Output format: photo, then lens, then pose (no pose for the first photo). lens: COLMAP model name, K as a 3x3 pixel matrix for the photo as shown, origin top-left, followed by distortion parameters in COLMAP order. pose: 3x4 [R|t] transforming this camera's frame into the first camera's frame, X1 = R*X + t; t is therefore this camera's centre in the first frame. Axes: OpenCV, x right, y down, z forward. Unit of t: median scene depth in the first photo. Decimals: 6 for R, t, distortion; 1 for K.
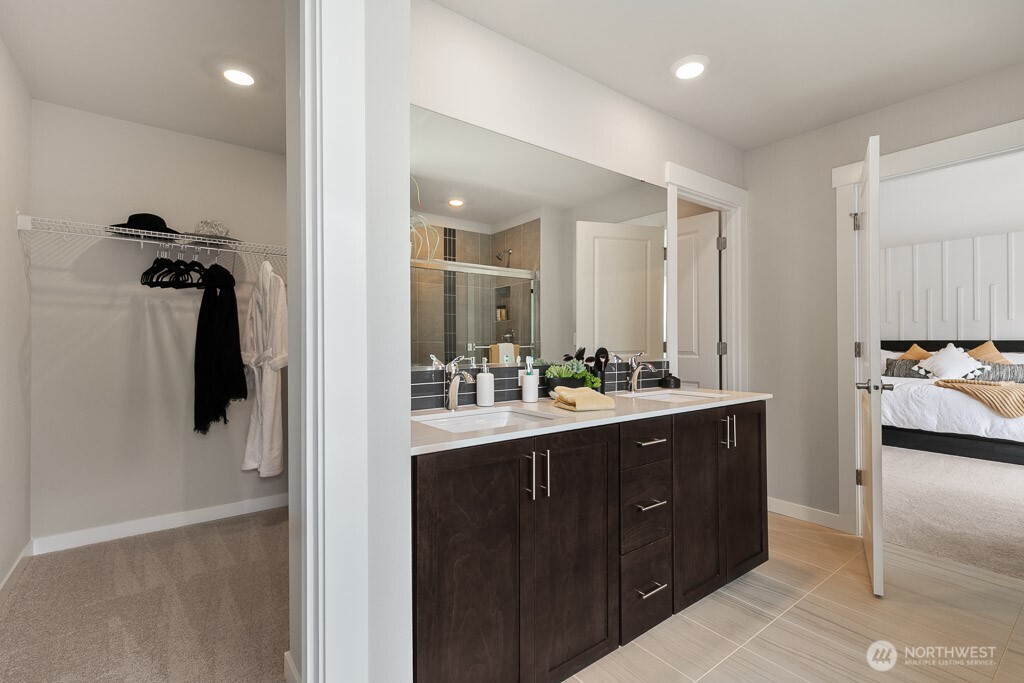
lens RADIAL K [[461.5, 0, 513.5], [0, 461.5, 340.2], [0, 0, 1]] dist [0.001885, 0.000052]
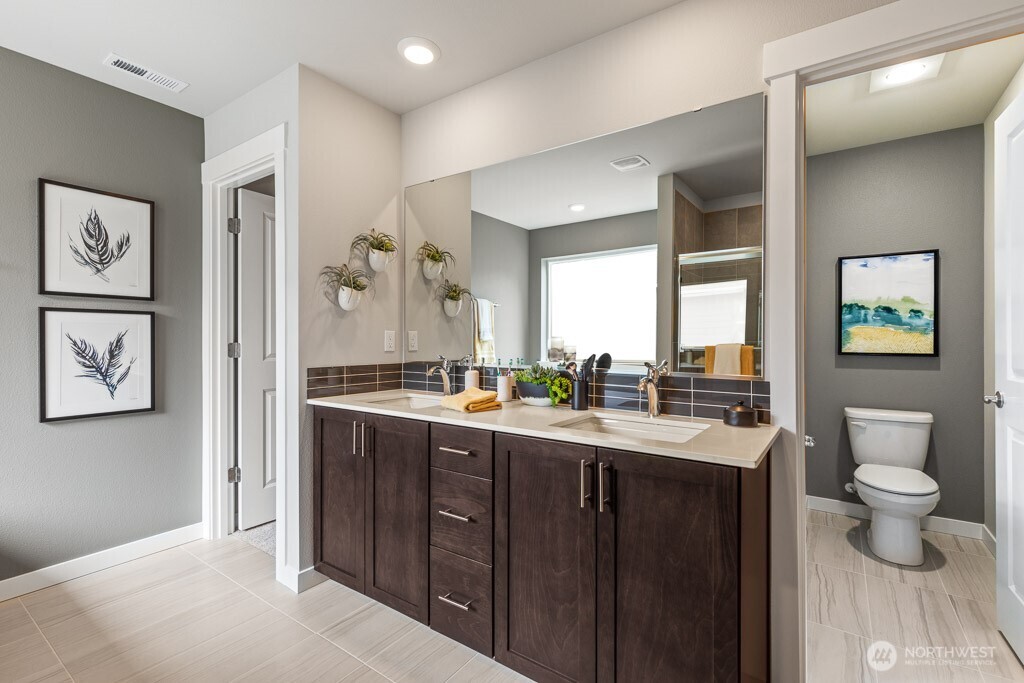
lens RADIAL K [[461.5, 0, 515.1], [0, 461.5, 335.9], [0, 0, 1]] dist [0.001885, 0.000052]
pose [[0.313969, -0.002244, -0.949431, 1.217426], [0.001952, 0.999997, -0.001718, -0.019090], [0.949431, -0.001314, 0.313972, 0.780558]]
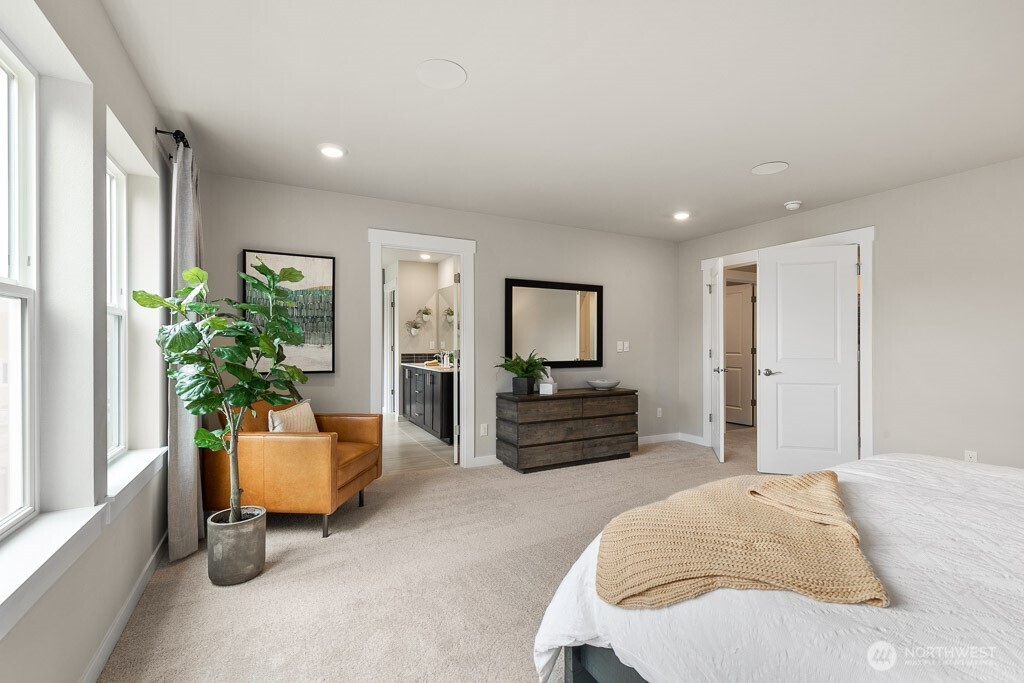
lens RADIAL K [[461.5, 0, 512.6], [0, 461.5, 343.4], [0, 0, 1]] dist [0.001885, 0.000052]
pose [[-0.166138, 0.007818, -0.986071, 3.294142], [0.005562, 0.999960, 0.006992, -0.044012], [0.986087, -0.004323, -0.166175, 2.041707]]
